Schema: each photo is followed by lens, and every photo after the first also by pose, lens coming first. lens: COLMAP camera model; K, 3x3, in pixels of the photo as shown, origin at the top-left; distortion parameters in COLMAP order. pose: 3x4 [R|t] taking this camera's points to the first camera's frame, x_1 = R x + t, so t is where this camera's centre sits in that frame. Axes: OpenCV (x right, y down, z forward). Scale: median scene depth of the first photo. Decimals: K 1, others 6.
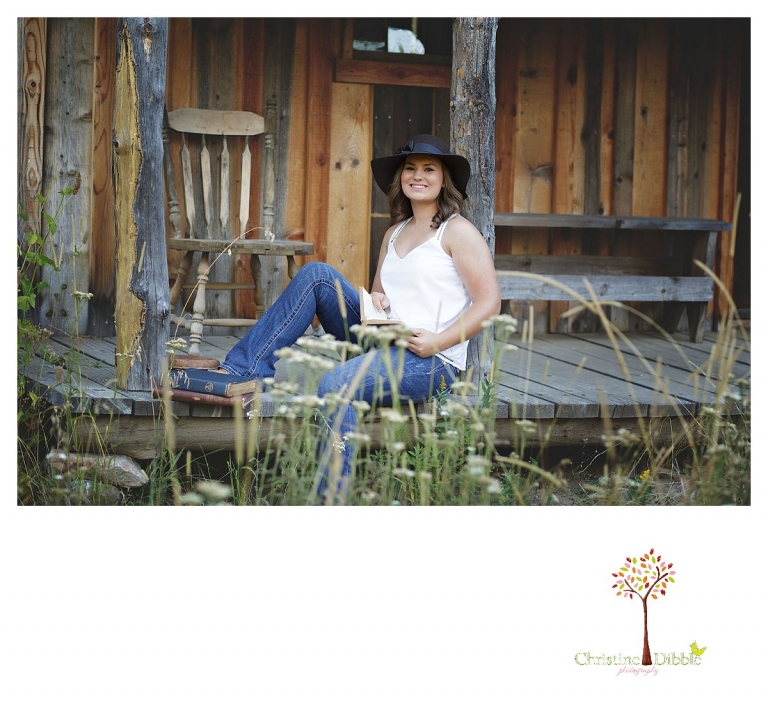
lens RADIAL K [[1679.2, 0, 384.0], [0, 1679.2, 357.5], [0, 0, 1]] dist [0.010257, -0.554189]
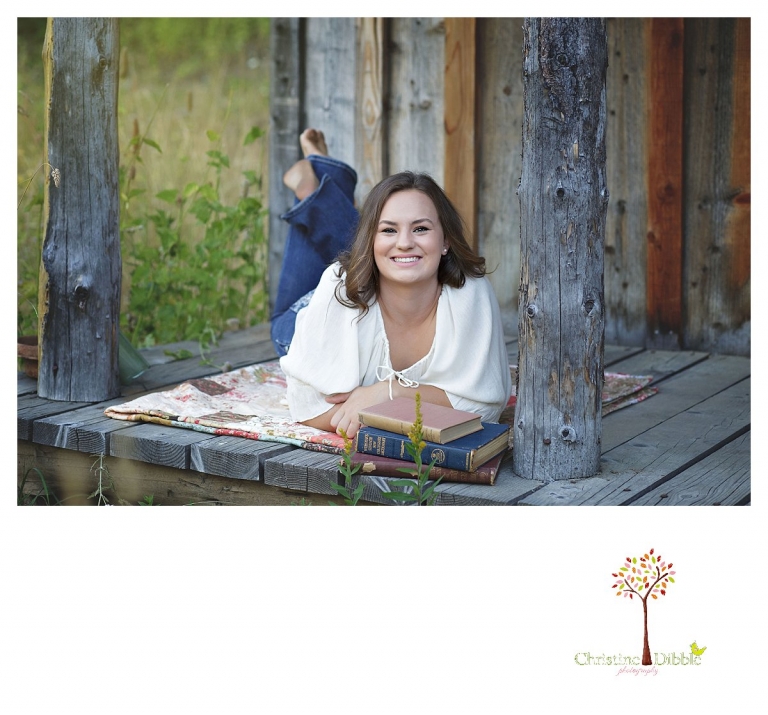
lens RADIAL K [[1679.2, 0, 384.0], [0, 1679.2, 357.5], [0, 0, 1]] dist [0.010257, -0.554189]
pose [[0.555634, 0.088993, -0.826651, 0.421533], [-0.080973, 0.995321, 0.052724, -0.037522], [0.827475, 0.037641, 0.560240, 0.581028]]
